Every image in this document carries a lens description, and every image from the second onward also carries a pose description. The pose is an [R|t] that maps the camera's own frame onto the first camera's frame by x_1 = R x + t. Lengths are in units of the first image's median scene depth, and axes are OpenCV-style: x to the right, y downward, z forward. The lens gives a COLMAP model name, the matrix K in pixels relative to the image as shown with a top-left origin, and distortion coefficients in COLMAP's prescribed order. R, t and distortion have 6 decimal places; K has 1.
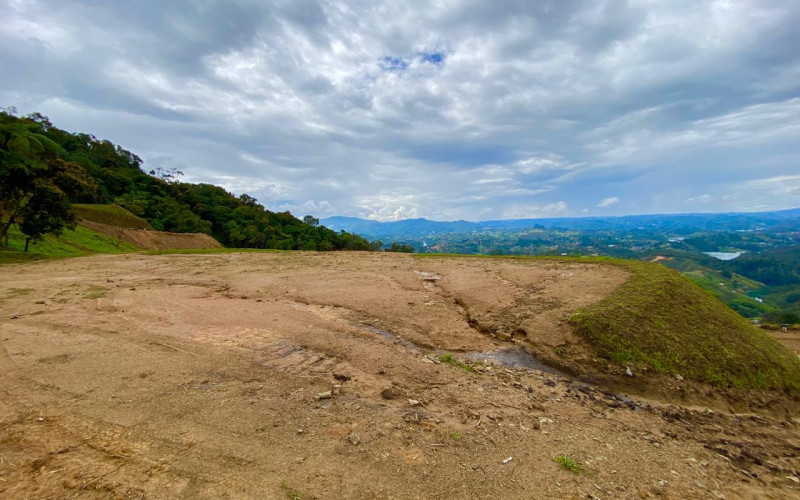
lens RADIAL K [[324.6, 0, 397.8], [0, 324.6, 250.2], [0, 0, 1]] dist [0.001685, -0.011266]
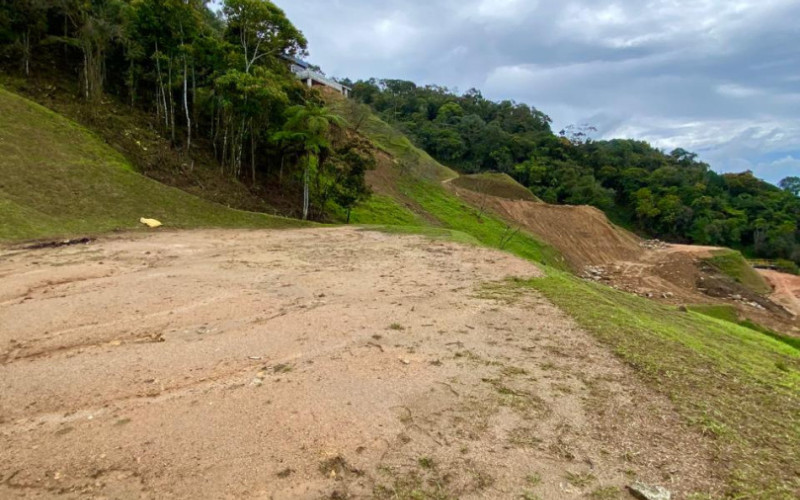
lens RADIAL K [[428.3, 0, 400.5], [0, 428.3, 248.7], [0, 0, 1]] dist [0.044553, -0.042107]
pose [[0.490722, 0.110124, -0.864329, 0.058735], [-0.067335, 0.993807, 0.088392, -0.007732], [0.868710, 0.014824, 0.495099, 0.074570]]
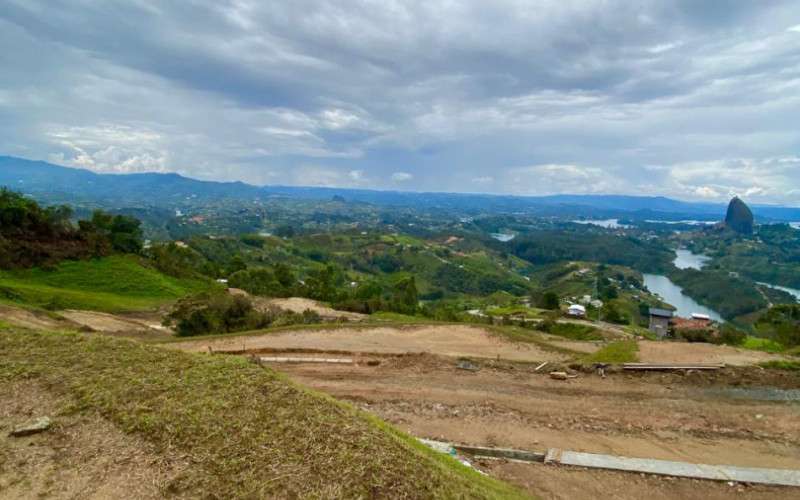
lens RADIAL K [[428.3, 0, 396.6], [0, 428.3, 249.4], [0, 0, 1]] dist [0.044553, -0.042107]
pose [[0.852184, -0.001268, 0.523241, 0.053638], [-0.028168, 0.998436, 0.048295, -0.007350], [-0.522484, -0.055895, 0.850815, 0.064388]]
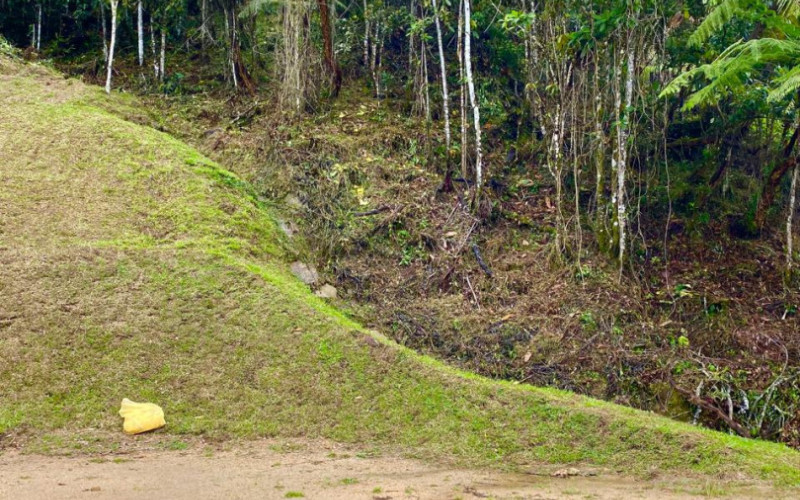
lens RADIAL K [[809.0, 0, 410.7], [0, 809.0, 253.1], [0, 0, 1]] dist [0.038220, 0.000000]
pose [[-0.435182, -0.074706, -0.897238, -0.072757], [-0.046604, 0.997085, -0.060415, -0.011648], [0.899136, 0.015523, -0.437394, 0.150438]]
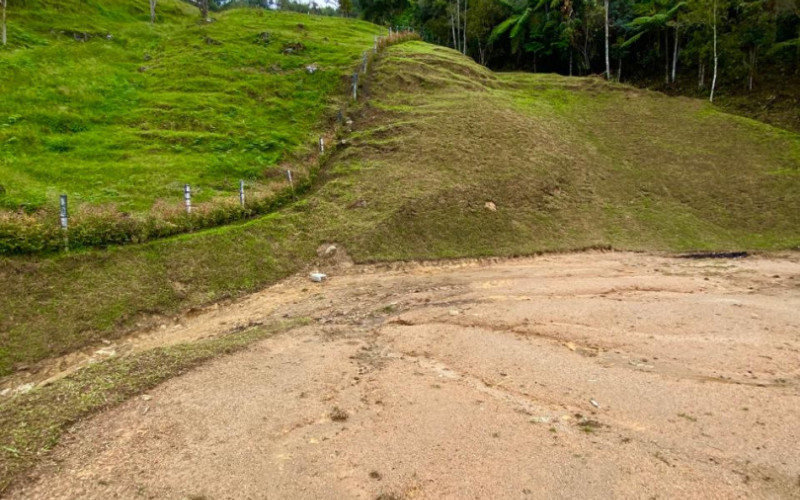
lens RADIAL K [[428.6, 0, 401.6], [0, 428.6, 250.1], [0, 0, 1]] dist [0.035571, -0.033963]
pose [[-0.798690, 0.065569, -0.598160, 0.050598], [-0.028254, 0.988863, 0.146122, -0.009310], [0.601079, 0.133607, -0.787942, 0.096636]]
